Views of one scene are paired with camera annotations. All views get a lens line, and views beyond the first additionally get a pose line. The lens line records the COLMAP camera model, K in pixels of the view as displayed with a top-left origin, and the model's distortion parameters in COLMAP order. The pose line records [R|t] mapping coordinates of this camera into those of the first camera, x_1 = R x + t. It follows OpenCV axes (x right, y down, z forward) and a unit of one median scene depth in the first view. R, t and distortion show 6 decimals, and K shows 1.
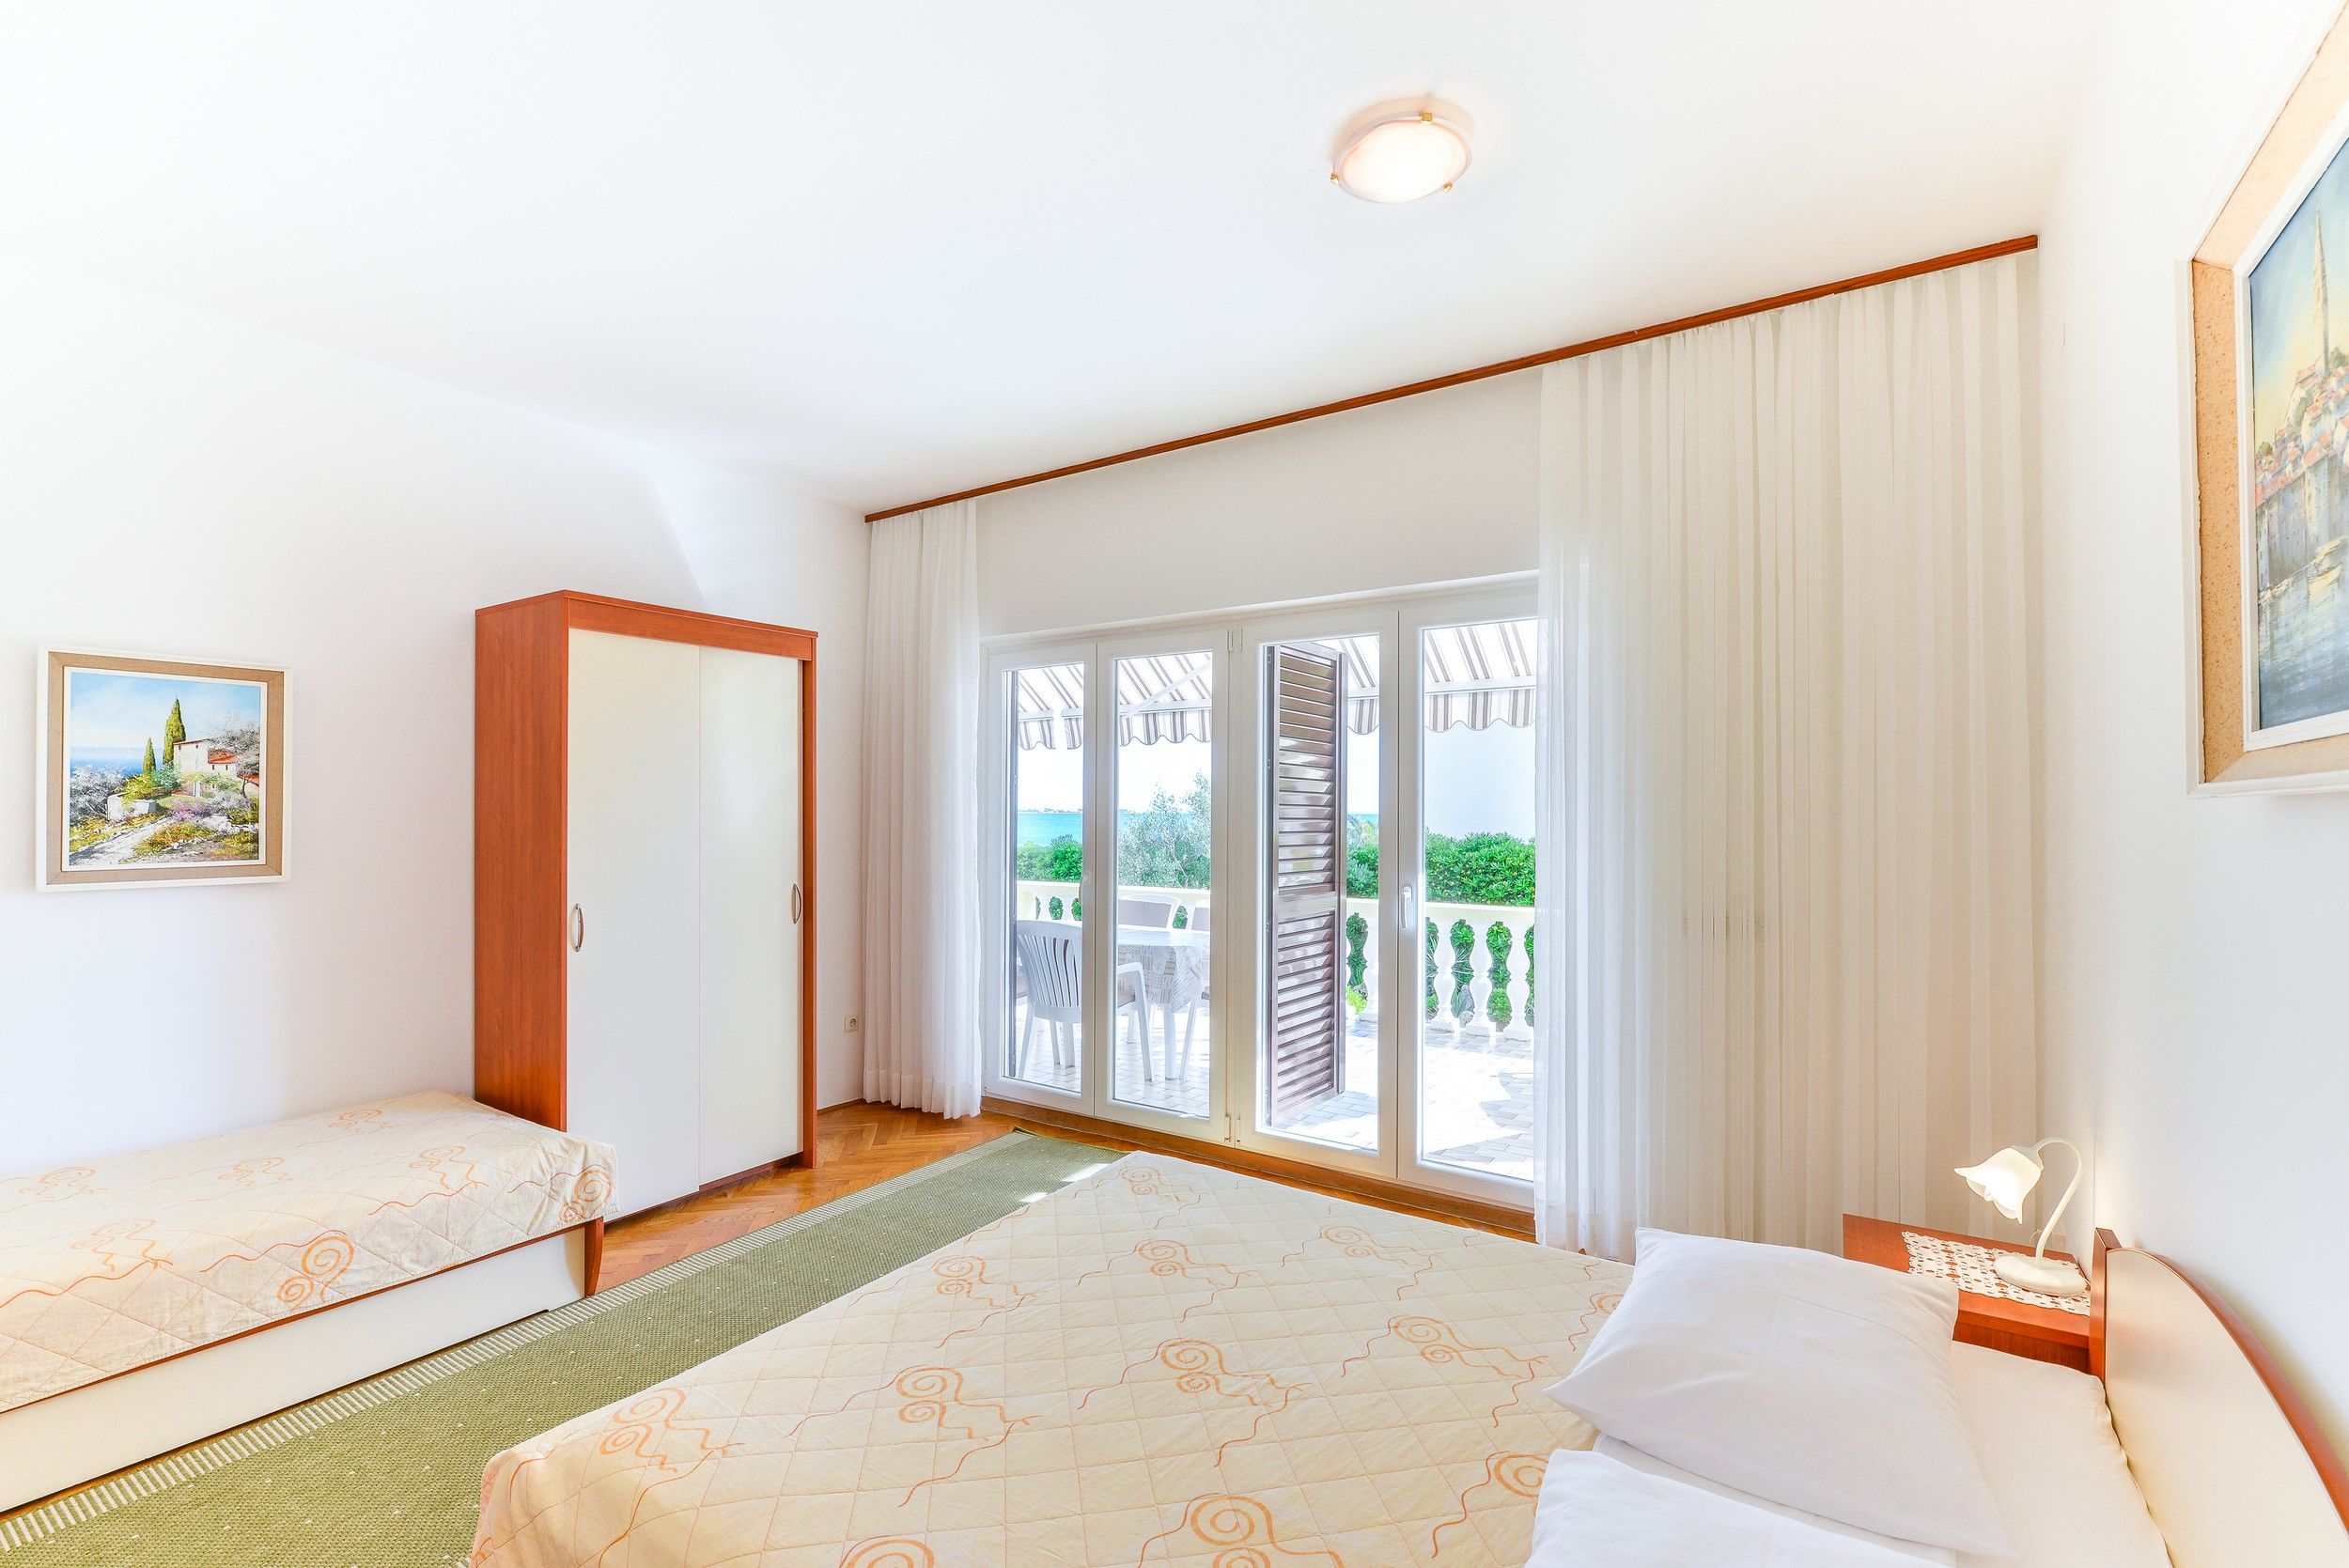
lens RADIAL K [[1030.1, 0, 1164.5], [0, 1030.1, 770.9], [0, 0, 1]] dist [-0.001344, -0.001145]
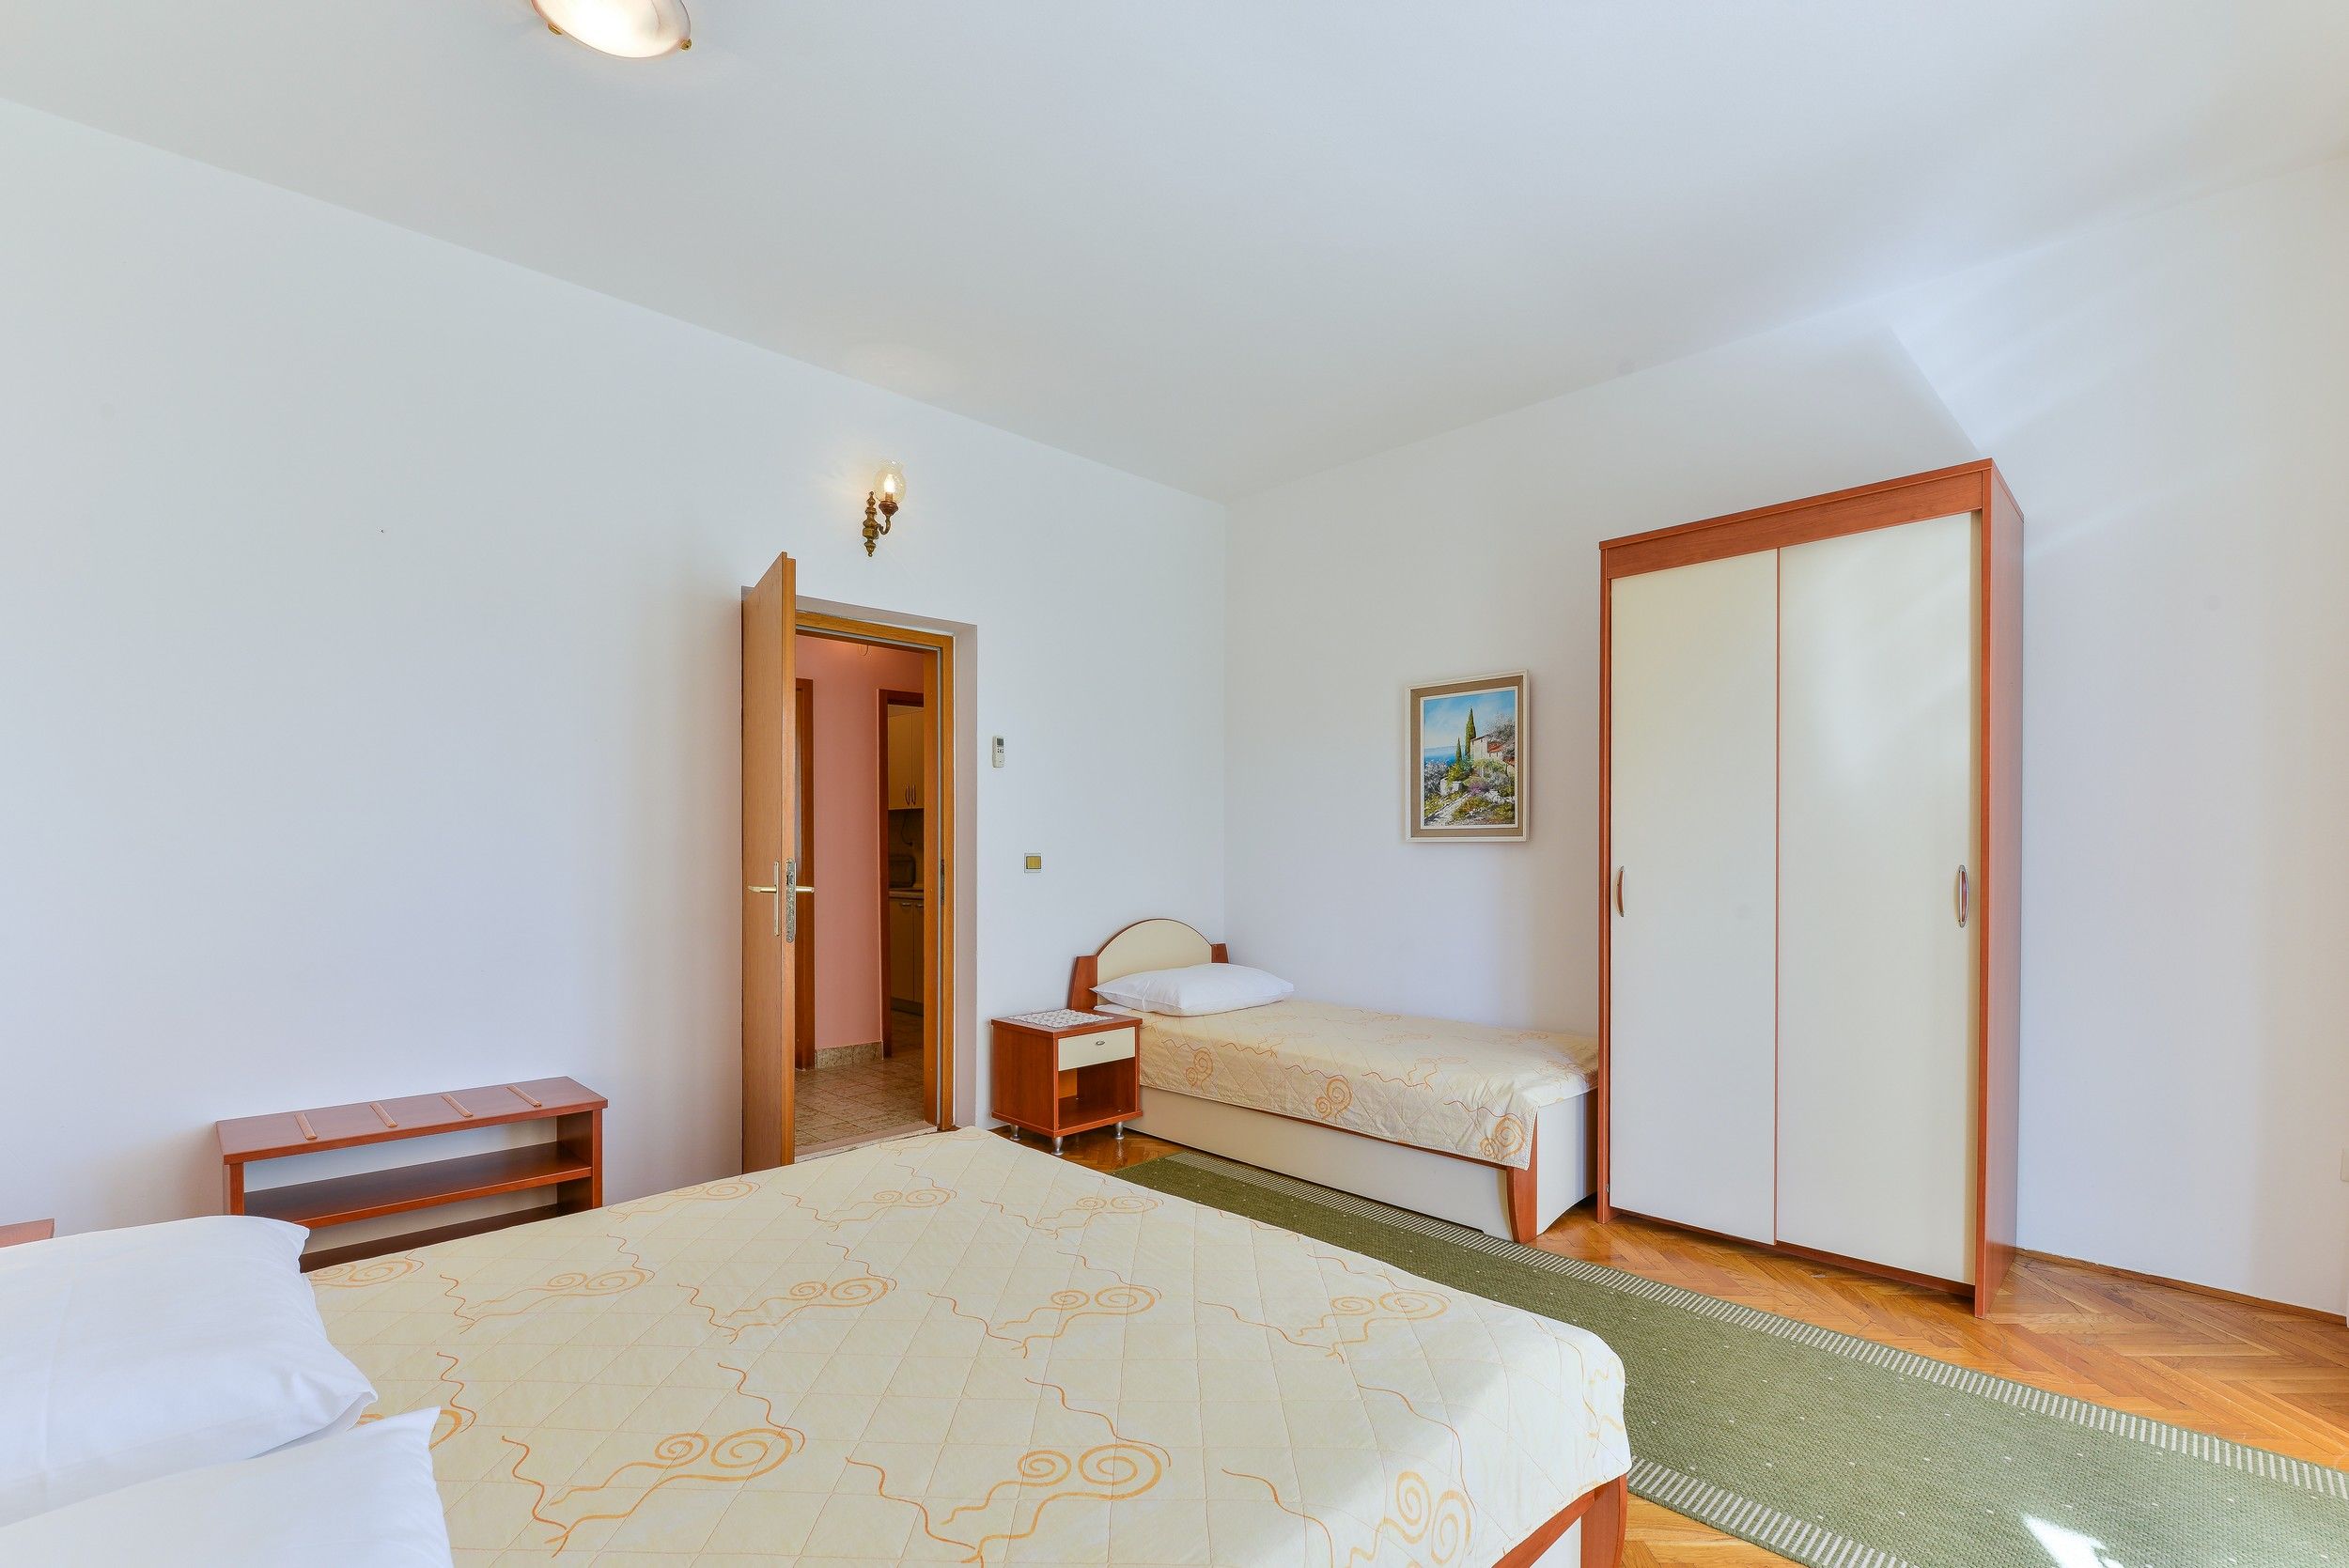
lens RADIAL K [[1059.7, 0, 1168.5], [0, 1059.7, 847.5], [0, 0, 1]] dist [-0.002144, -0.000552]
pose [[-0.216875, -0.005191, -0.976186, 0.539686], [0.034938, 0.999304, -0.013076, 0.125385], [0.975574, -0.036941, -0.216543, 0.917264]]
